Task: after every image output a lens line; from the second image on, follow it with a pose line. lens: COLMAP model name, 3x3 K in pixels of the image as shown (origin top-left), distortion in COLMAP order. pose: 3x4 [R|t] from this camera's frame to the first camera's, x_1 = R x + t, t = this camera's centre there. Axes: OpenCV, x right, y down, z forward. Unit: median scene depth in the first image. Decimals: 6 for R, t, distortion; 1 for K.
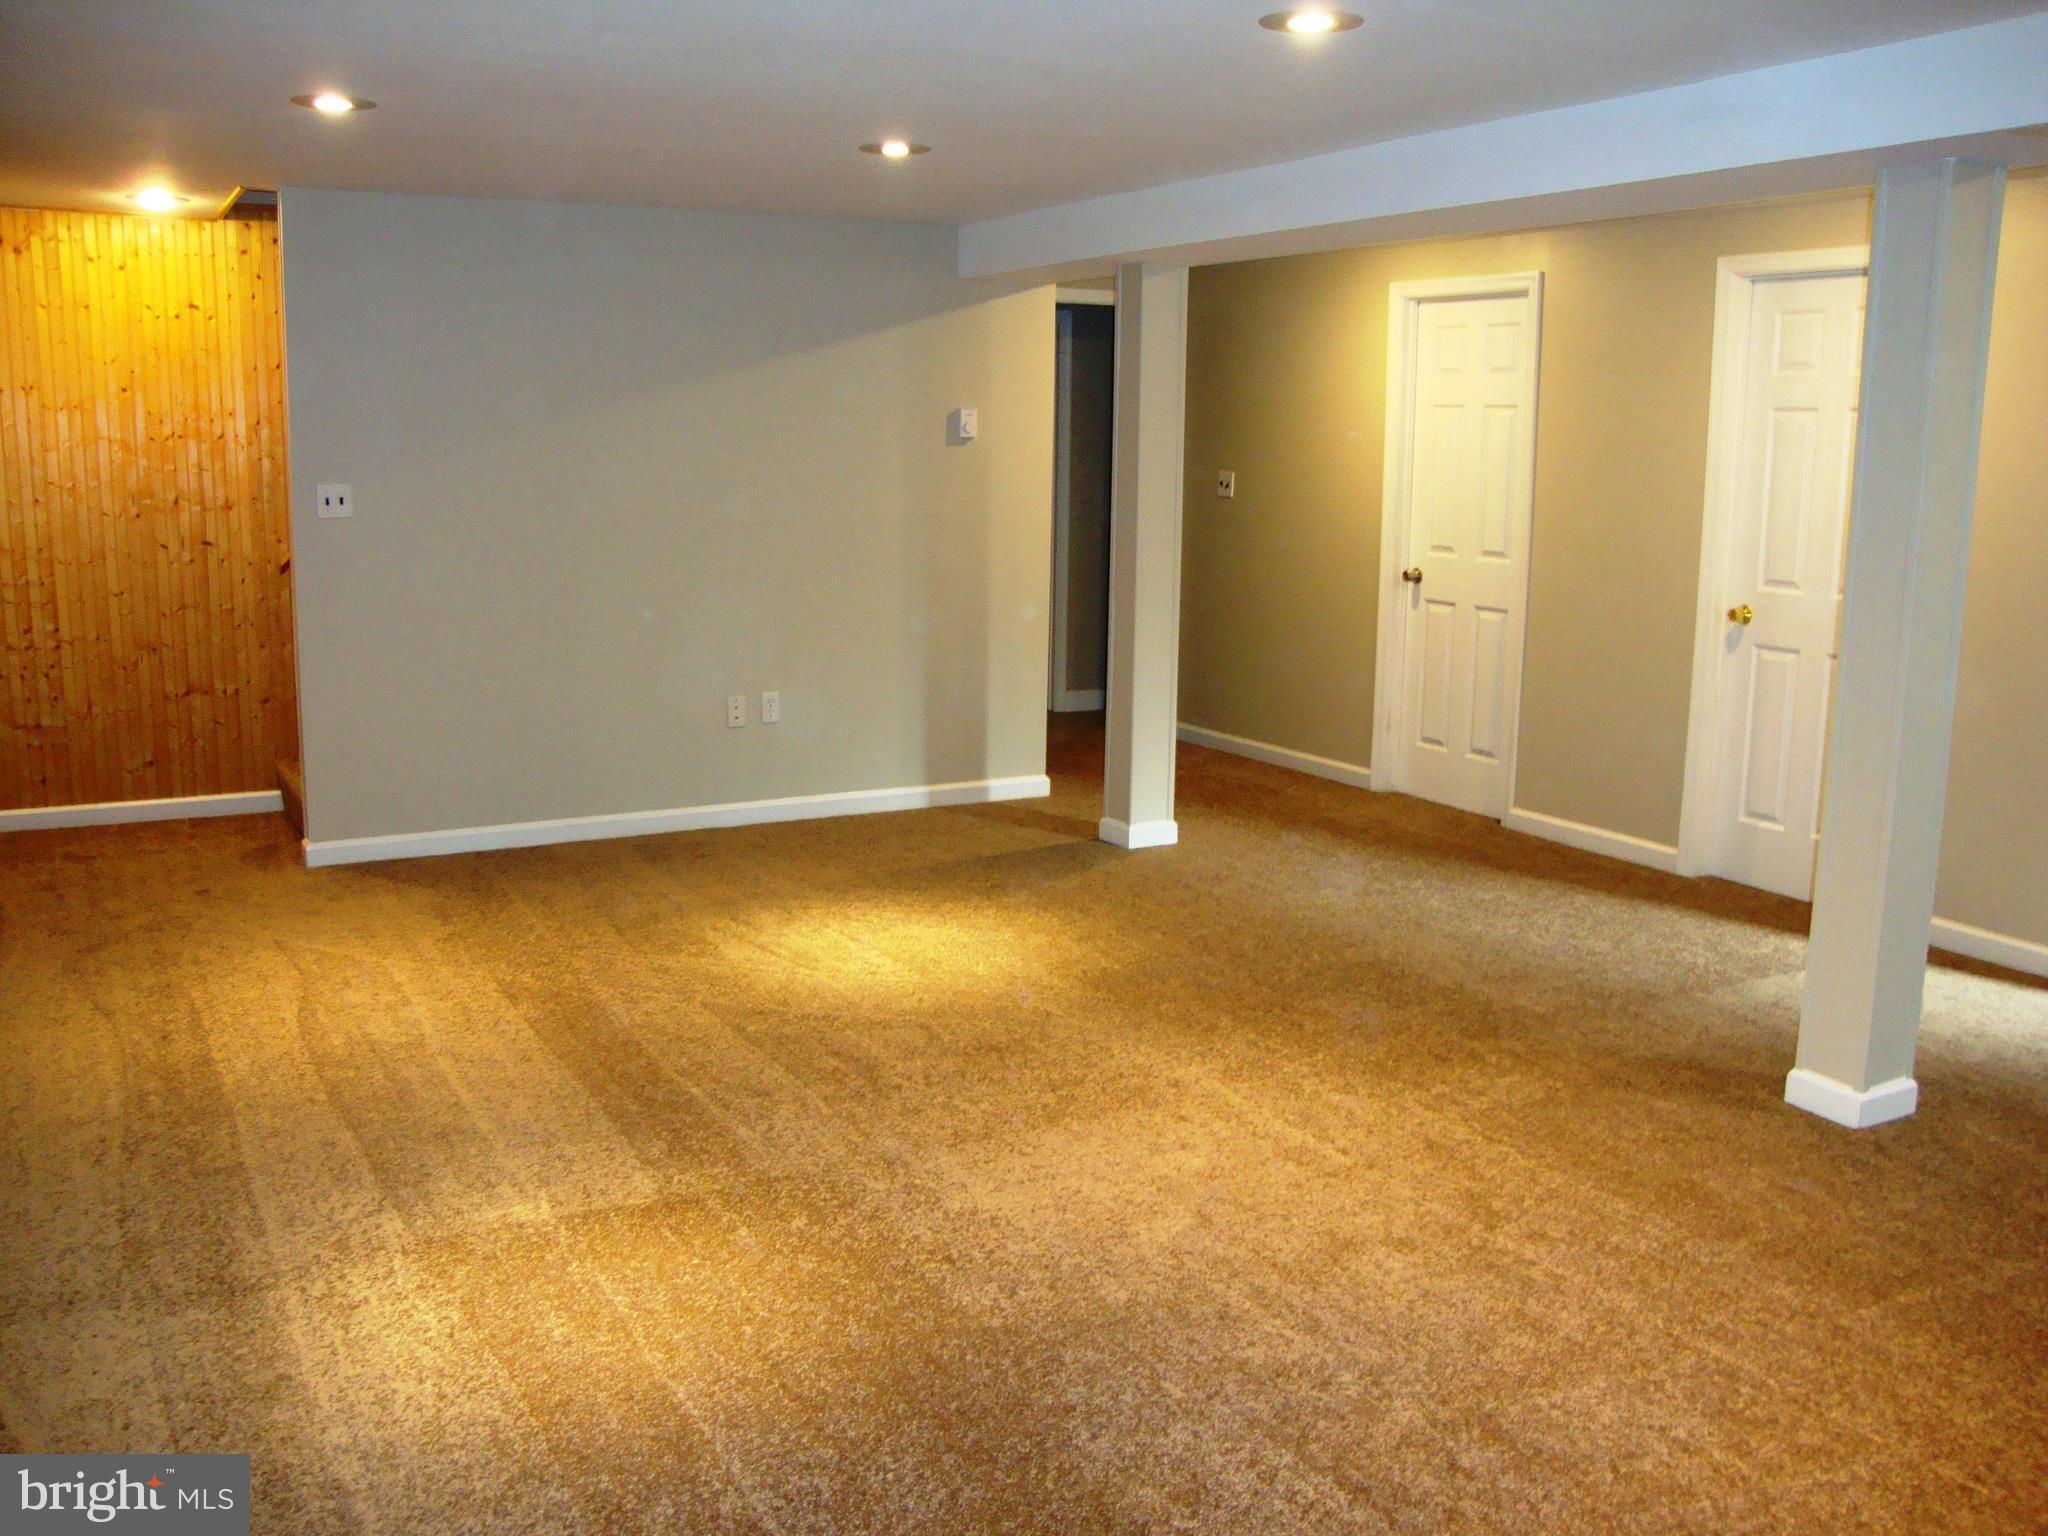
lens RADIAL K [[1832.1, 0, 1032.6], [0, 1832.1, 765.0], [0, 0, 1]] dist [-0.204864, 0.208763]
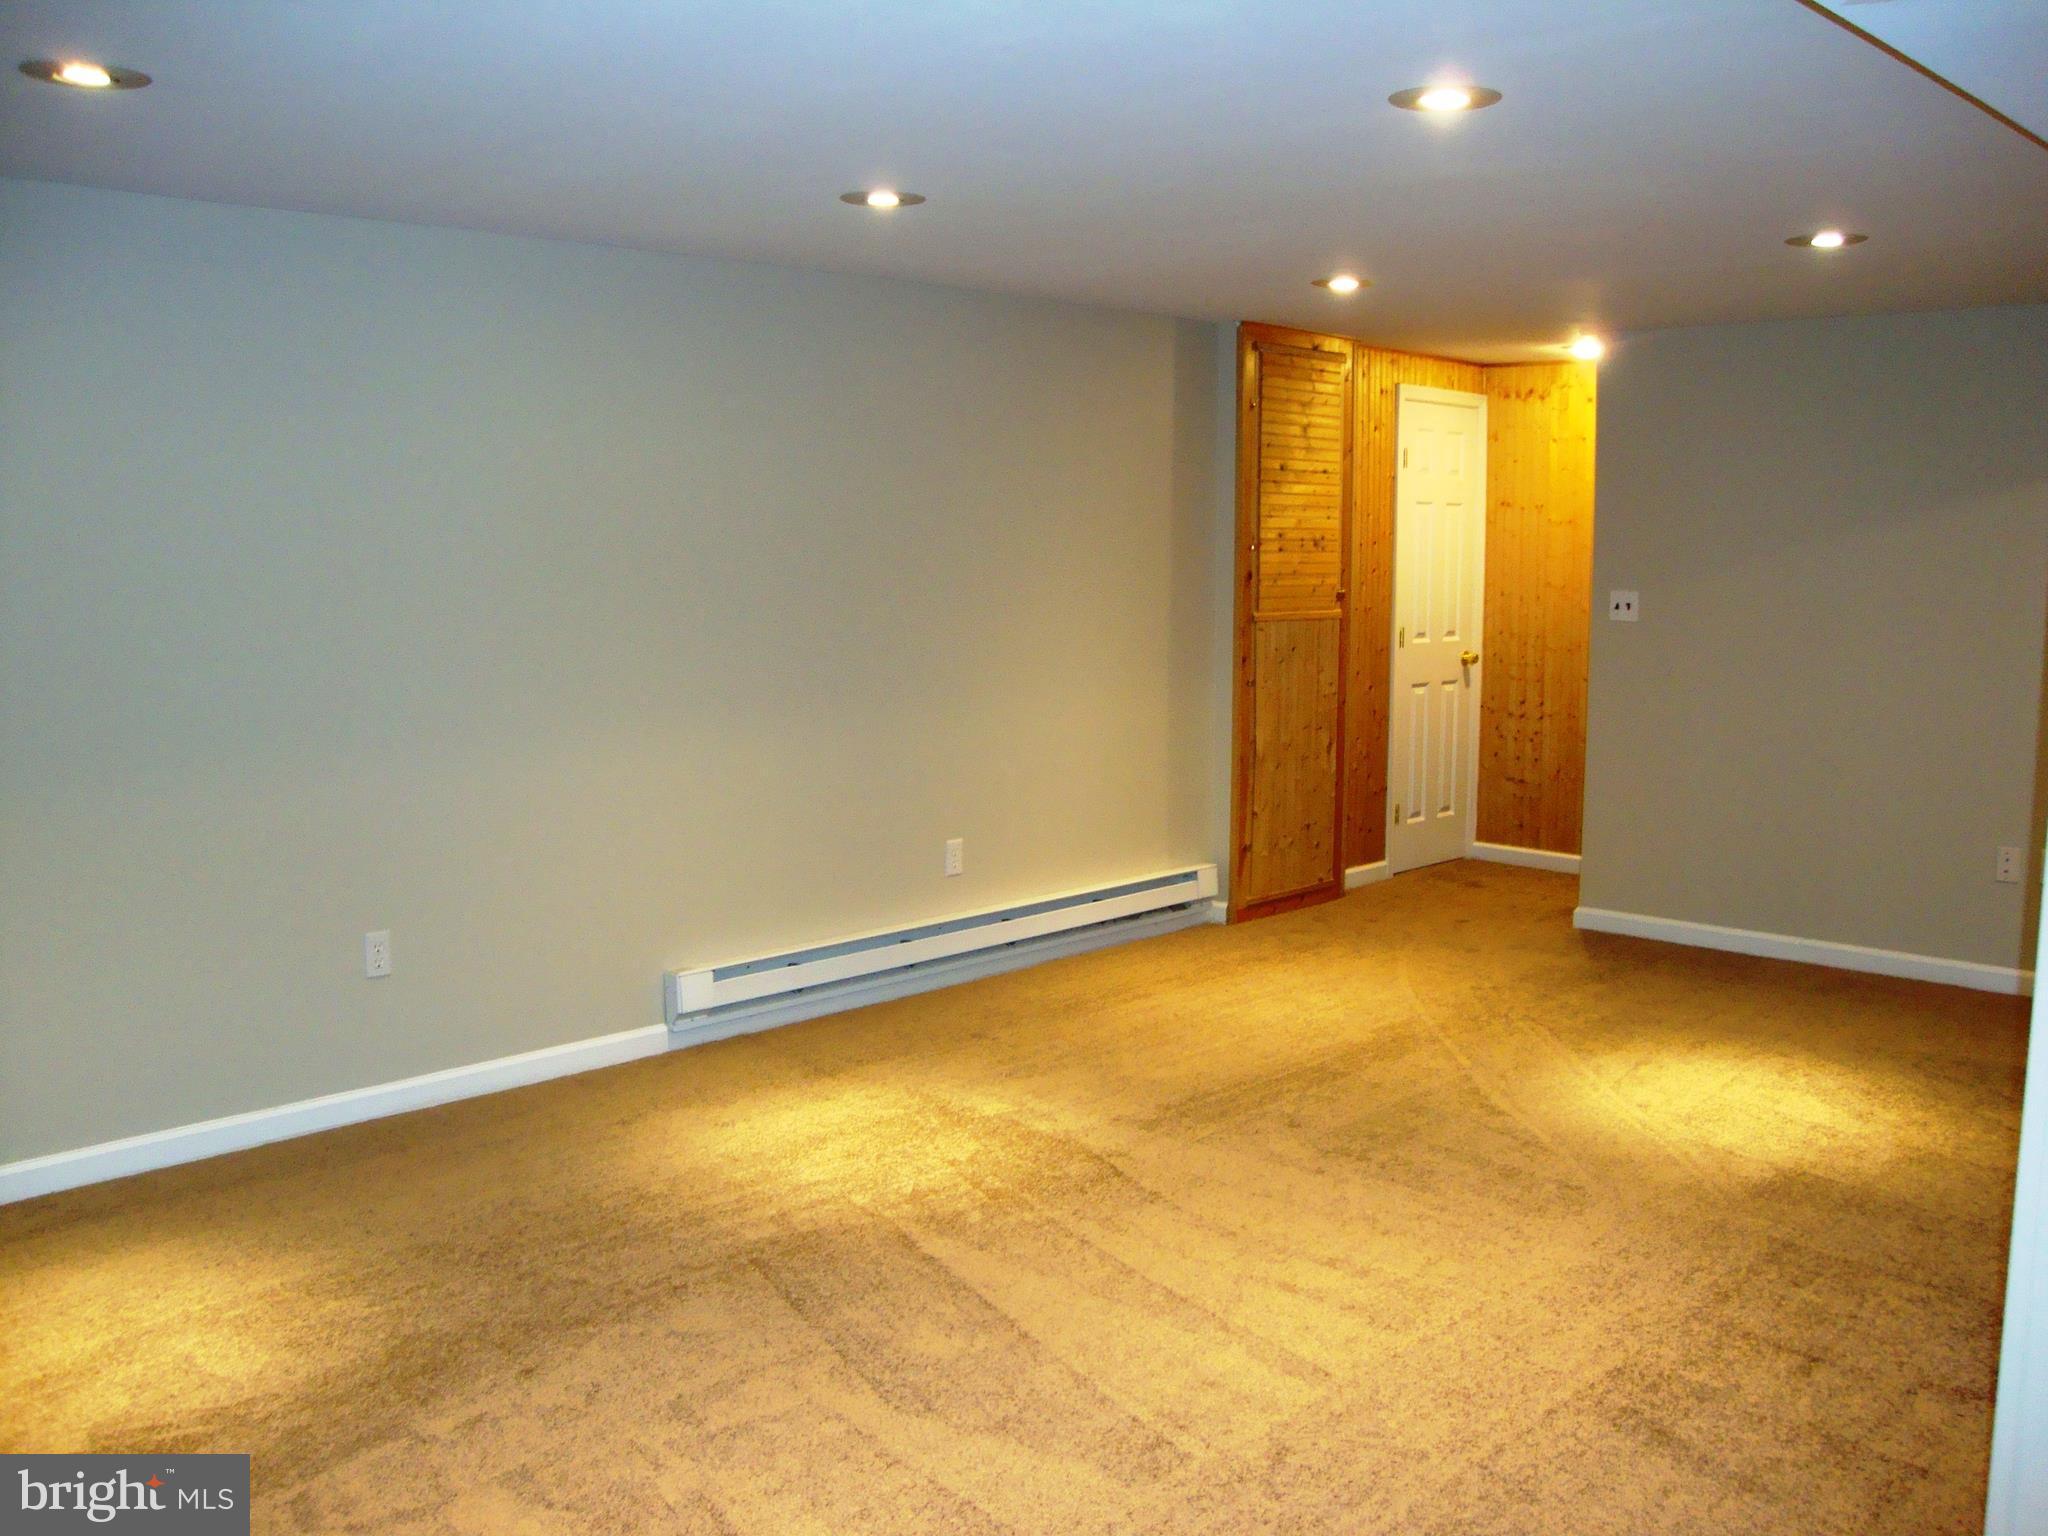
lens RADIAL K [[1832.1, 0, 1030.8], [0, 1832.1, 772.9], [0, 0, 1]] dist [-0.204864, 0.208763]
pose [[0.296599, 0.111236, -0.948502, 0.577343], [-0.170353, 0.983427, 0.062063, -0.052127], [0.939686, 0.143172, 0.310633, 0.317108]]
